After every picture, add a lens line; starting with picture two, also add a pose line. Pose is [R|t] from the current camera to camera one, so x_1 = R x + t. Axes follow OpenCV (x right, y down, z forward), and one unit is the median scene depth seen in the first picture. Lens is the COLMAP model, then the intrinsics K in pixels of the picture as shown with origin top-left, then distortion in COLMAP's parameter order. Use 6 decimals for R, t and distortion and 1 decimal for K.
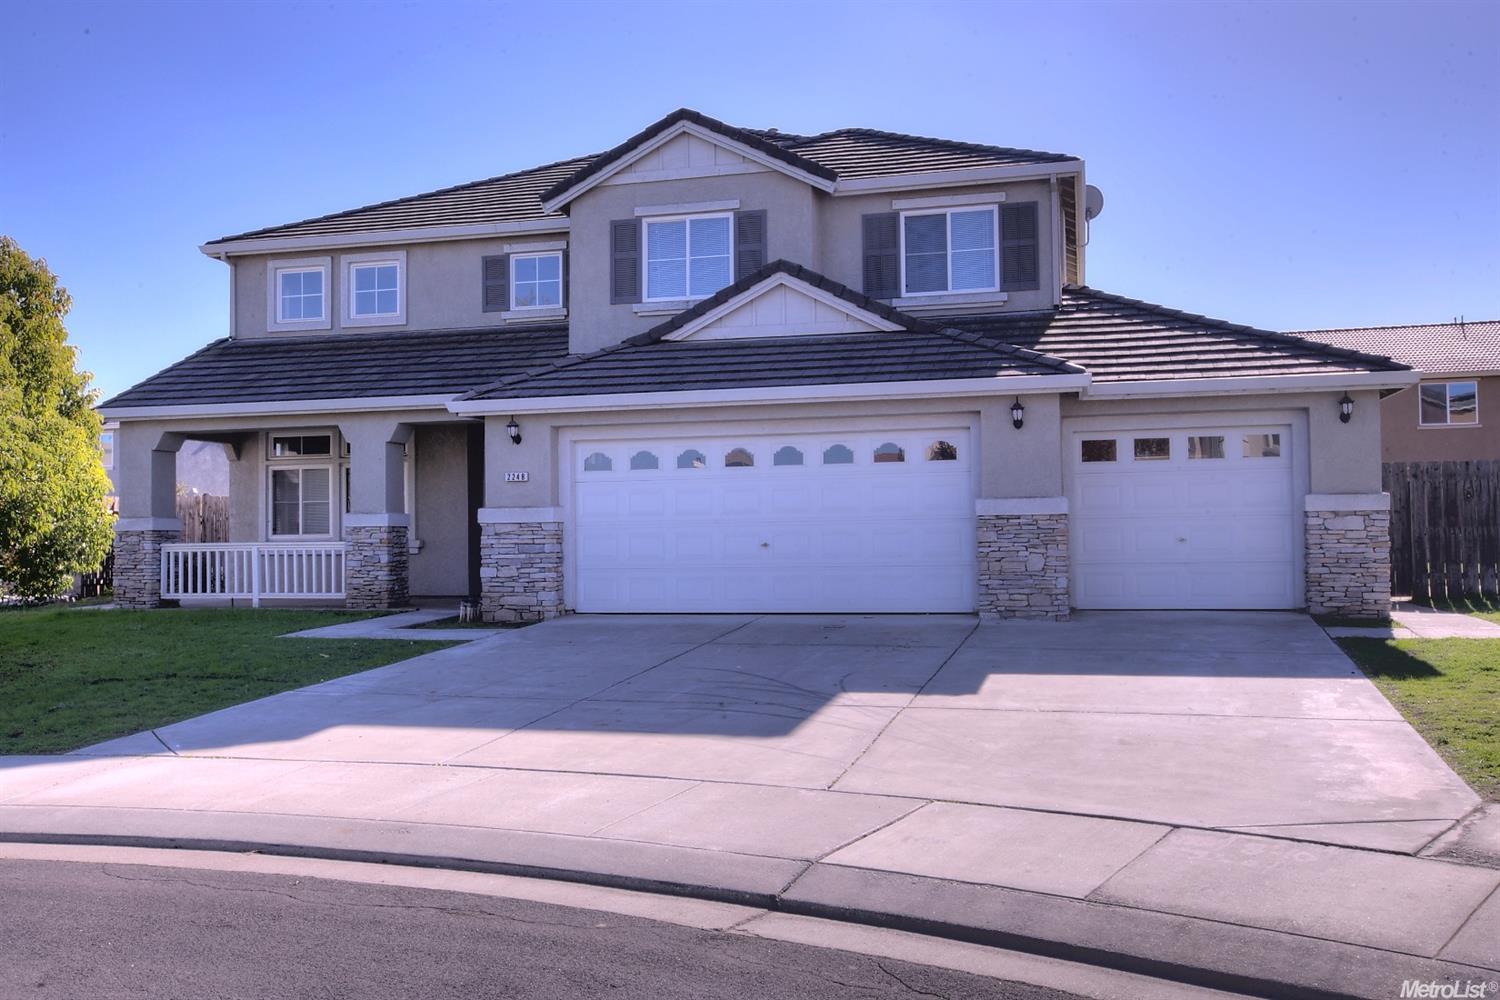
lens RADIAL K [[1301.1, 0, 746.9], [0, 1301.1, 503.0], [0, 0, 1]] dist [0.045121, -0.007694]
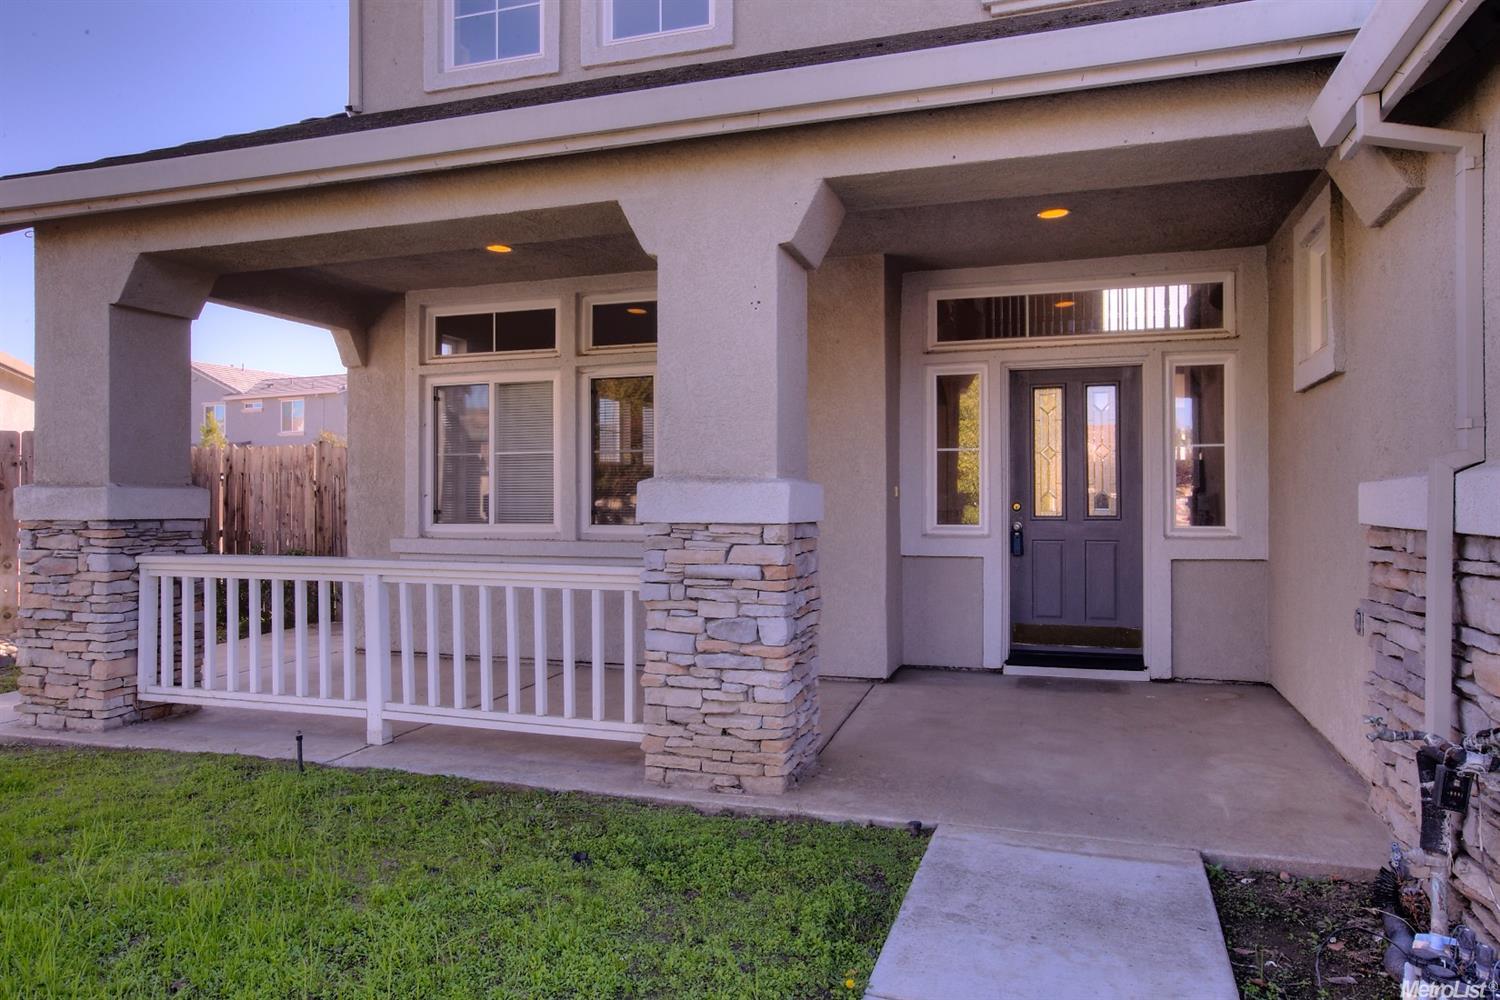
lens RADIAL K [[1009.7, 0, 751.0], [0, 1009.7, 496.2], [0, 0, 1]] dist [0.002826, 0.001485]
pose [[0.998012, 0.010525, -0.062134, -0.241163], [-0.009147, 0.999707, 0.022413, 0.005737], [0.062352, -0.021800, 0.997816, 0.688436]]
